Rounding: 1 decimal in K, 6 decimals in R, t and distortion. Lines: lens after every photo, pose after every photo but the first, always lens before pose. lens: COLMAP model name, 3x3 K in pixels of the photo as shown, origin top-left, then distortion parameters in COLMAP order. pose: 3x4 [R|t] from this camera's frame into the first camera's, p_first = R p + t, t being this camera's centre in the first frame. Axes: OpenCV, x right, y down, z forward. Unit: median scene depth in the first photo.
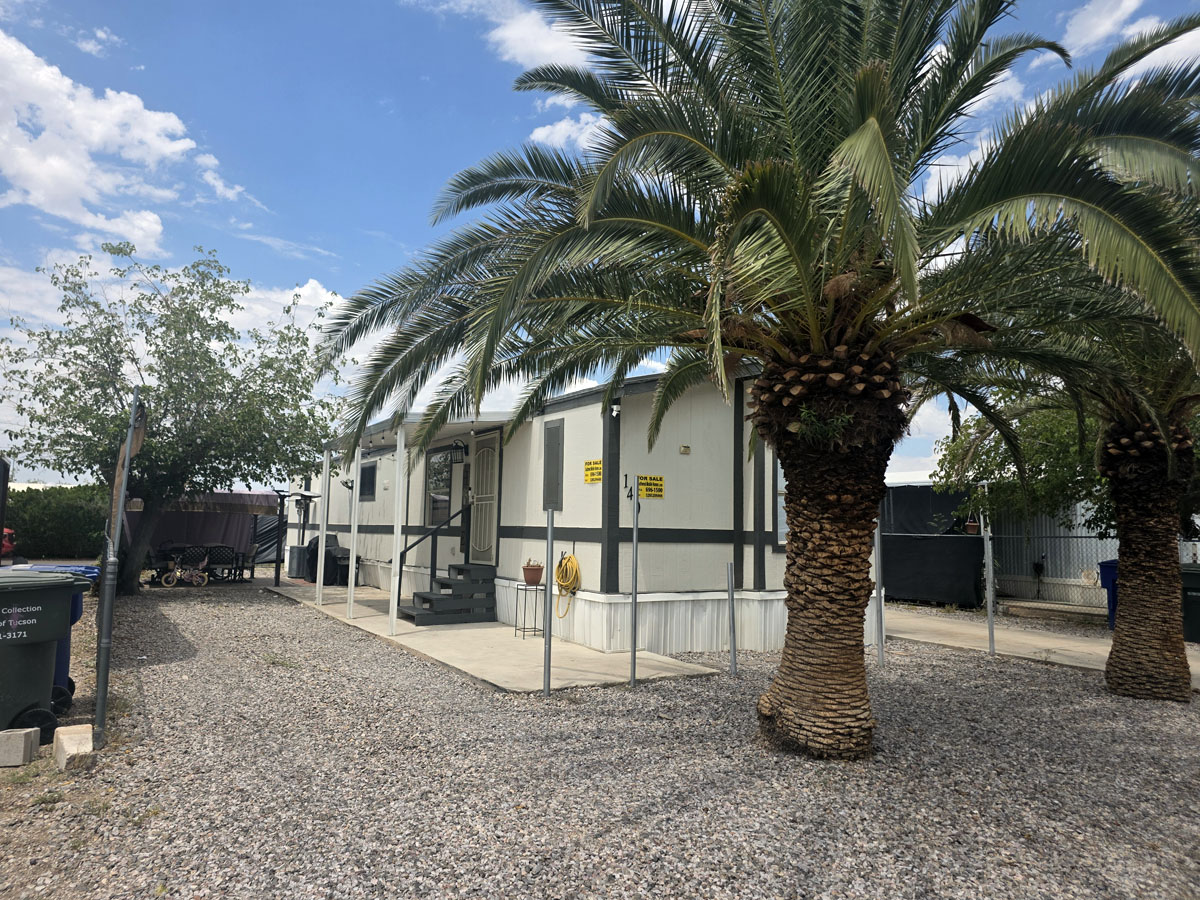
lens RADIAL K [[883.3, 0, 606.9], [0, 883.3, 447.7], [0, 0, 1]] dist [0.002410, -0.000922]
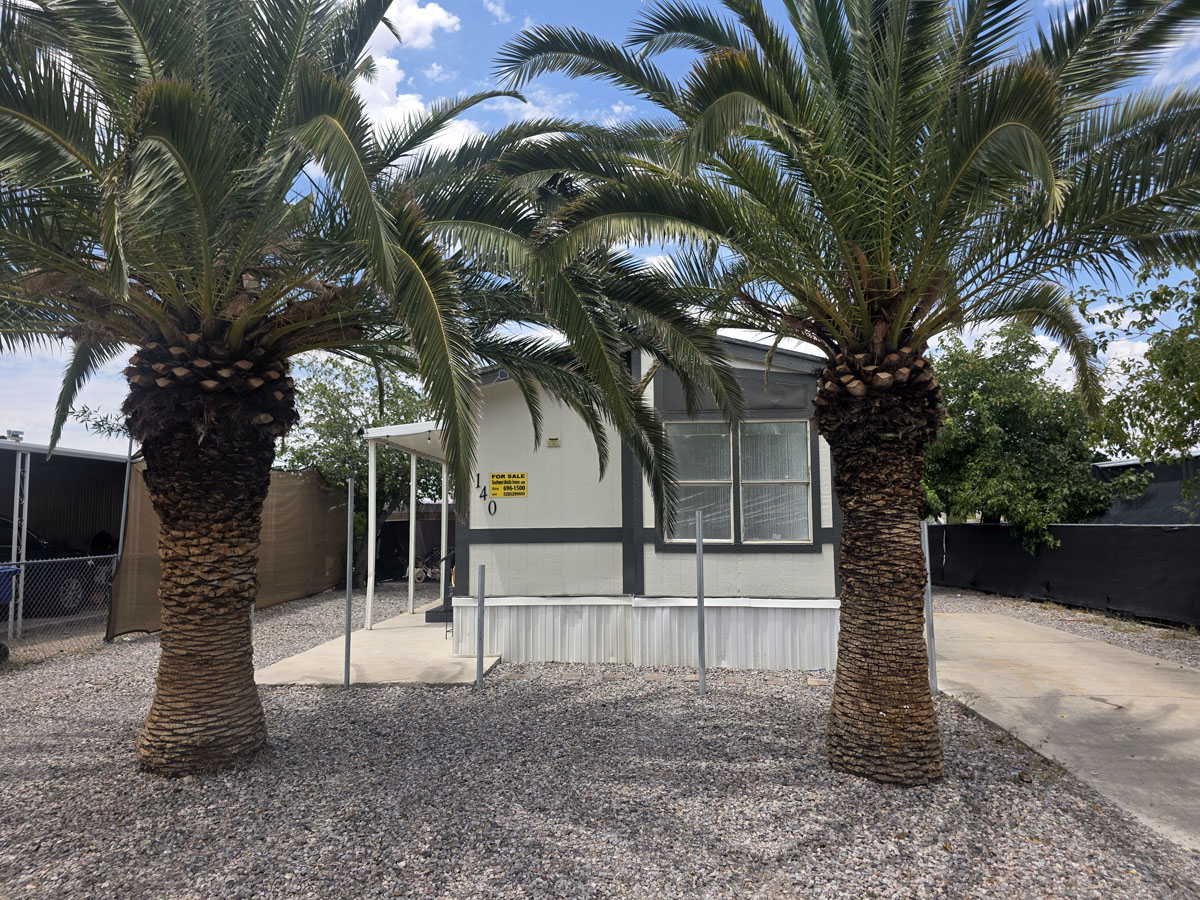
lens RADIAL K [[883.3, 0, 606.9], [0, 883.3, 447.7], [0, 0, 1]] dist [0.002410, -0.000922]
pose [[0.805430, -0.079959, -0.587273, 0.679001], [0.080553, 0.996432, -0.025190, 0.035831], [0.587191, -0.027017, 0.808997, 0.286202]]
